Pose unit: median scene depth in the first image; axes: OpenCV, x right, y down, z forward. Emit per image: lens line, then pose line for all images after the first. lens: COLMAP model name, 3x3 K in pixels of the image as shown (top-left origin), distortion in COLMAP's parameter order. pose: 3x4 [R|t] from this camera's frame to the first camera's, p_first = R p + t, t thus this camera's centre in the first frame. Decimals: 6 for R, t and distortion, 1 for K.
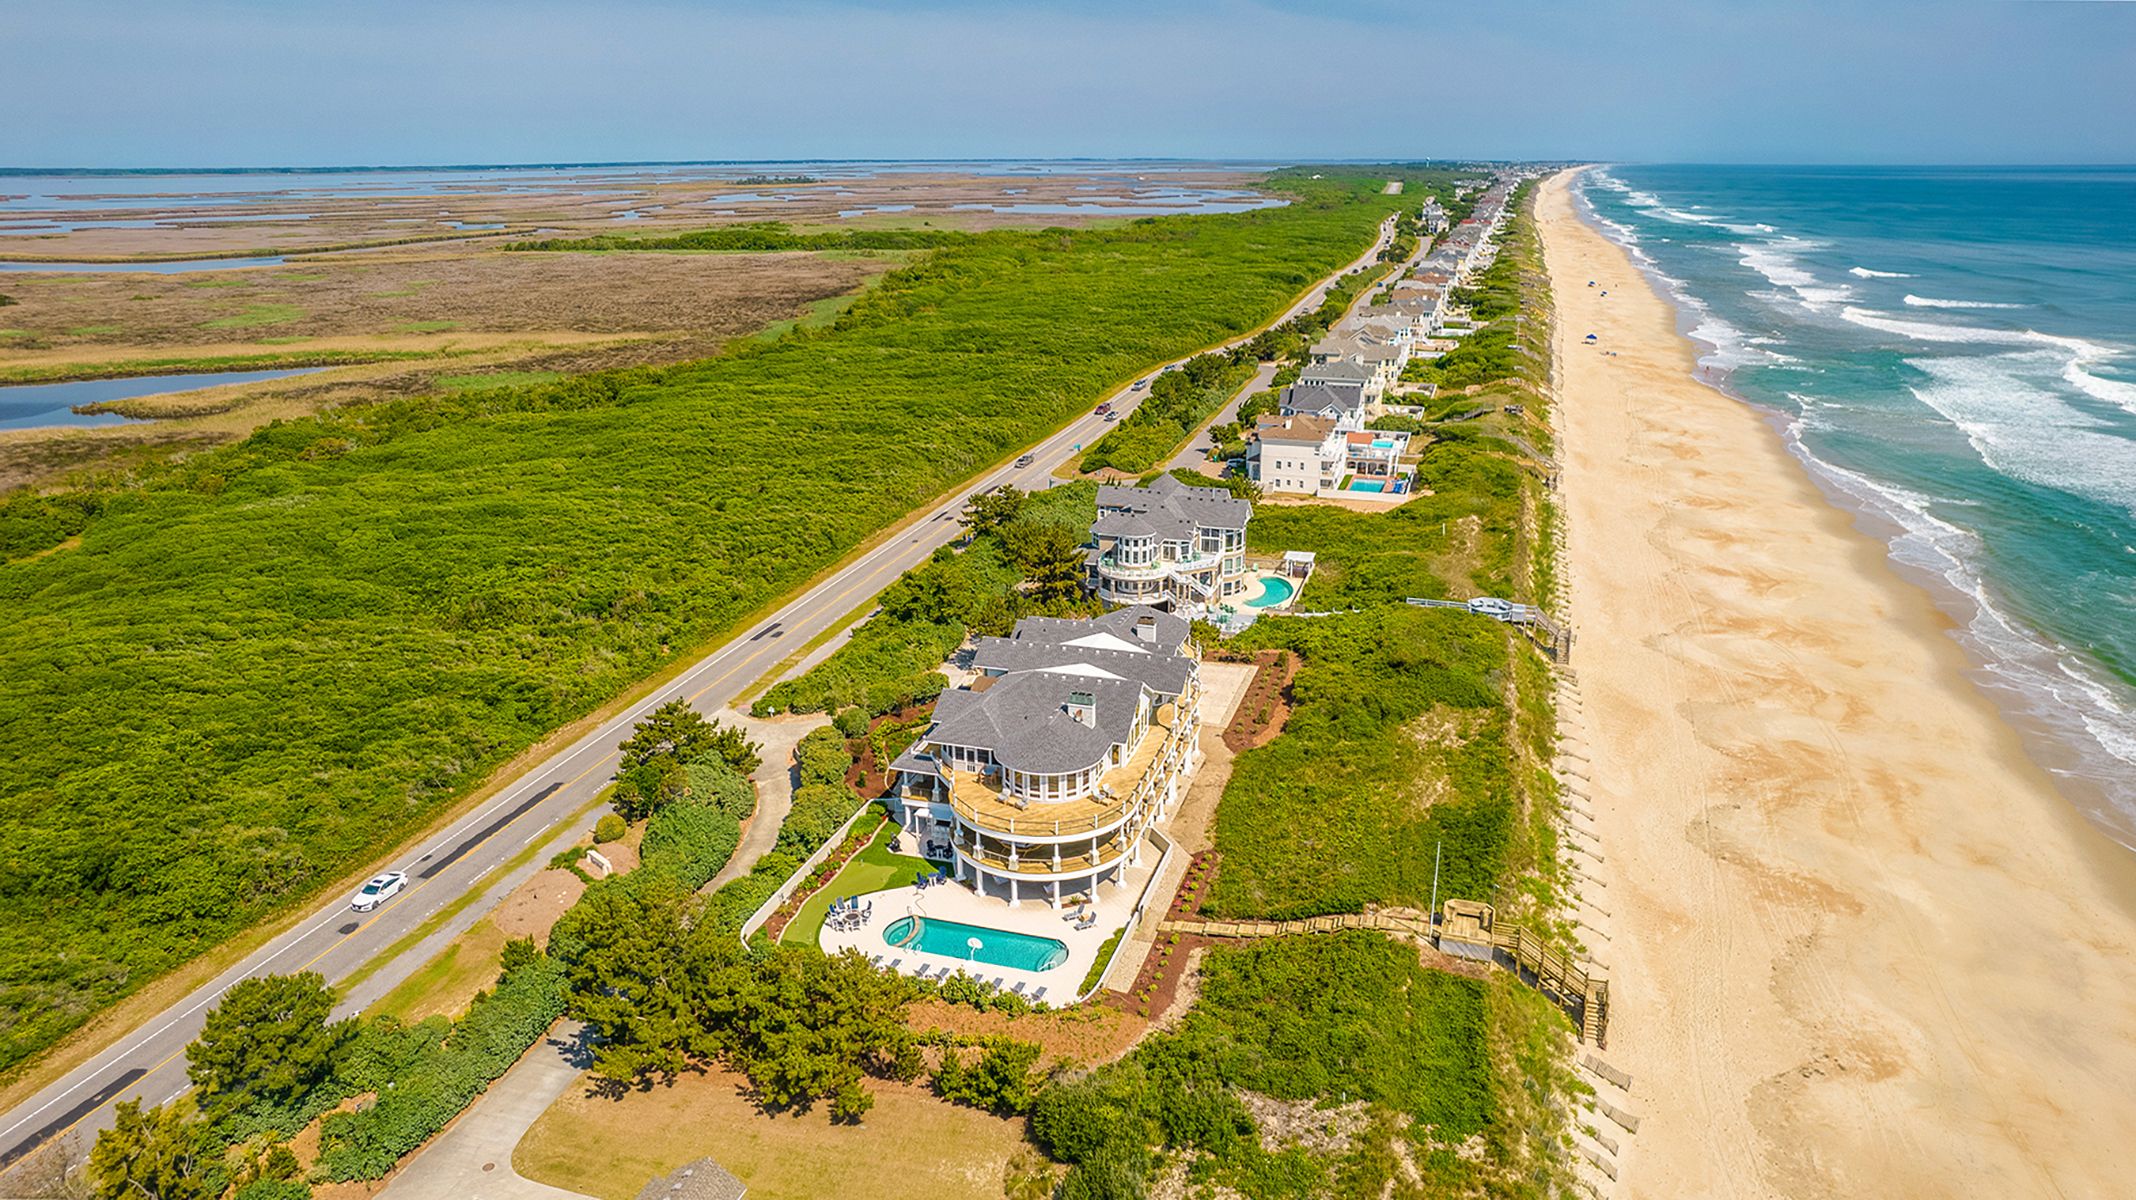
lens RADIAL K [[1385.0, 0, 1068.0], [0, 1385.0, 600.0], [0, 0, 1]] dist [-0.076543, 0.070992]
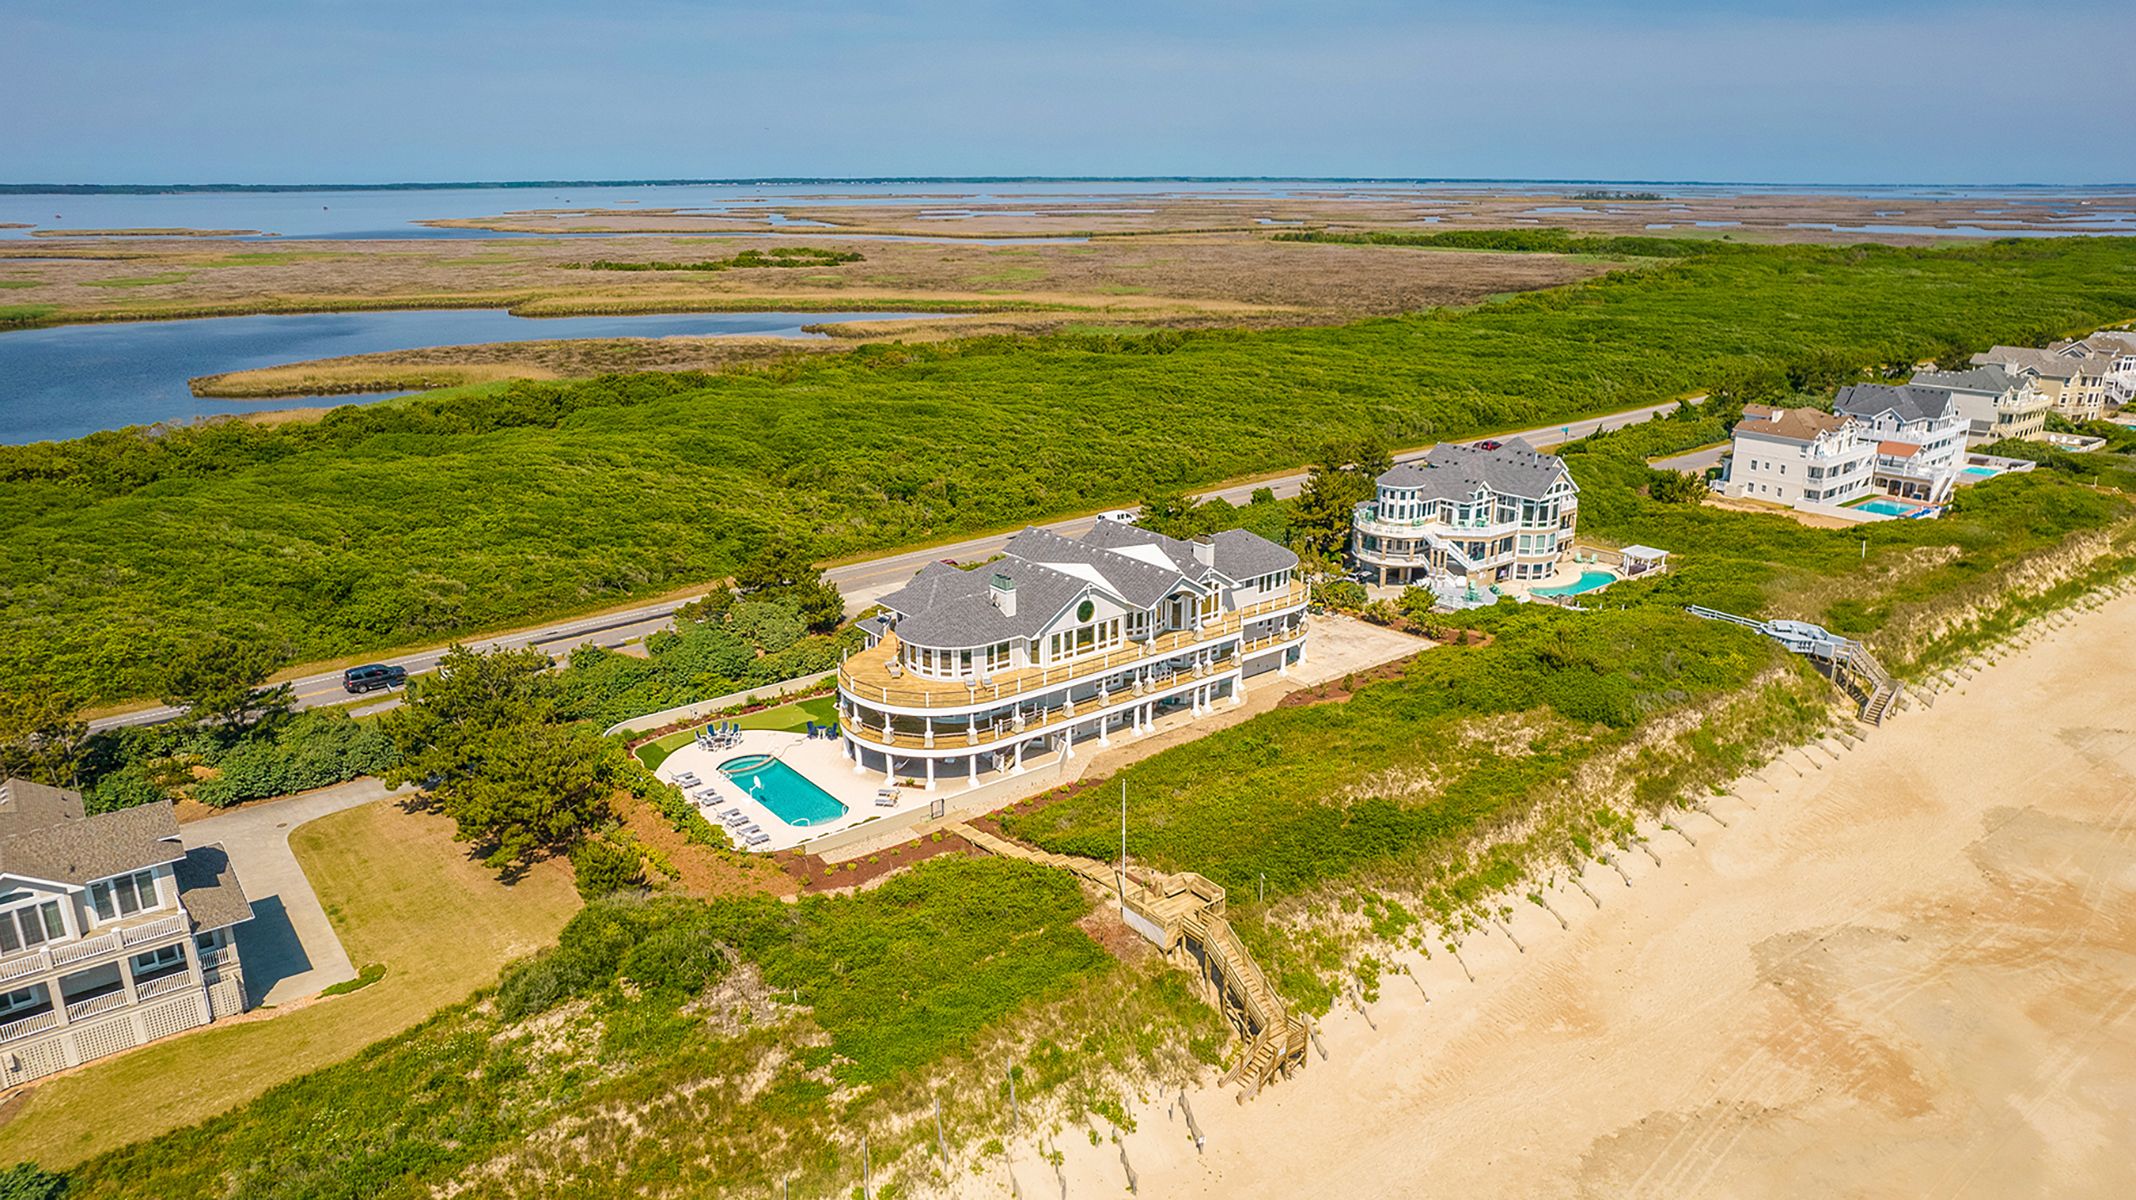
lens RADIAL K [[1385.0, 0, 1068.0], [0, 1385.0, 600.0], [0, 0, 1]] dist [-0.076543, 0.070992]
pose [[0.829046, 0.168283, -0.533258, 0.405490], [-0.175222, 0.983794, 0.038048, 0.030869], [0.531018, 0.061895, 0.845097, 0.187477]]
